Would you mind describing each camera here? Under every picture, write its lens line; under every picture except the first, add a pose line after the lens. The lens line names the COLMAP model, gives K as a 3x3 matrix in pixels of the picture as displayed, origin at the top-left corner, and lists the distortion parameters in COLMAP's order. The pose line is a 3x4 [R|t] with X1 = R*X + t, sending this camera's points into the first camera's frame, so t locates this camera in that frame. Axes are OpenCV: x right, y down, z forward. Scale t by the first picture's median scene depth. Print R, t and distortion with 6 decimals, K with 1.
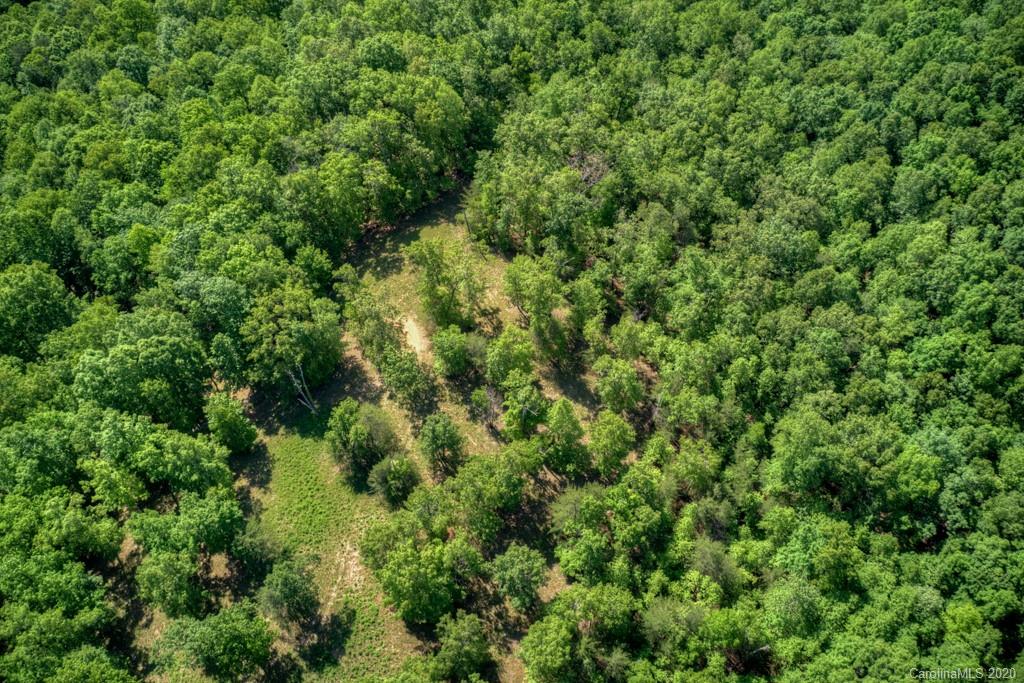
lens RADIAL K [[787.4, 0, 512.0], [0, 787.4, 341.5], [0, 0, 1]] dist [-0.060589, -0.005715]
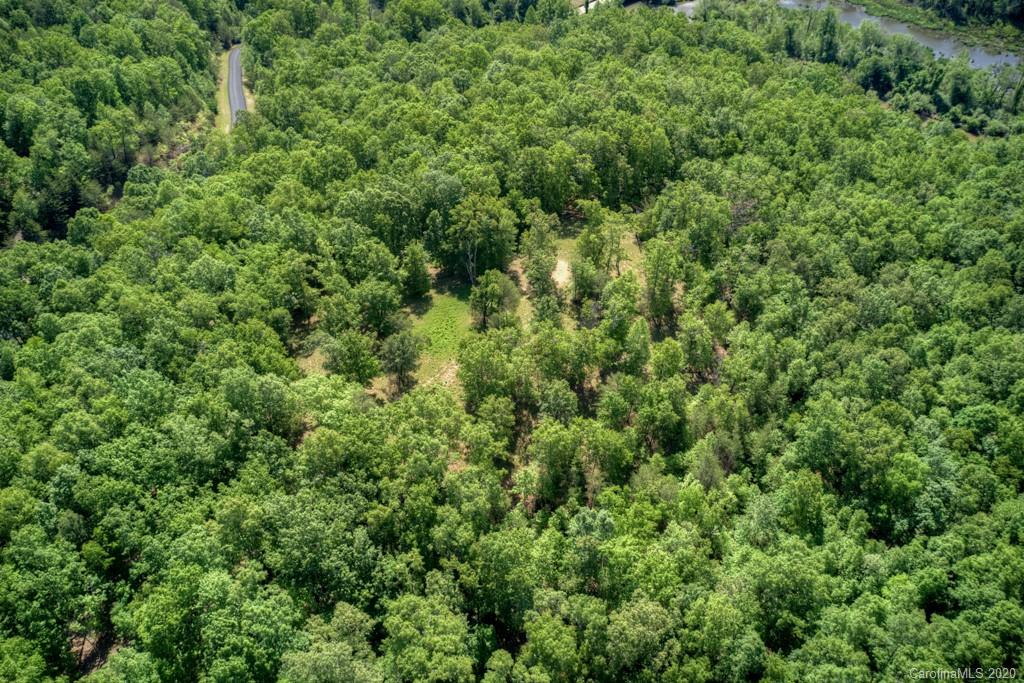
lens RADIAL K [[787.4, 0, 512.0], [0, 787.4, 341.5], [0, 0, 1]] dist [-0.060589, -0.005715]
pose [[0.889475, 0.330066, -0.316056, 0.254270], [-0.391684, 0.906917, -0.155194, 0.338848], [0.235412, 0.261835, 0.935961, -0.227715]]
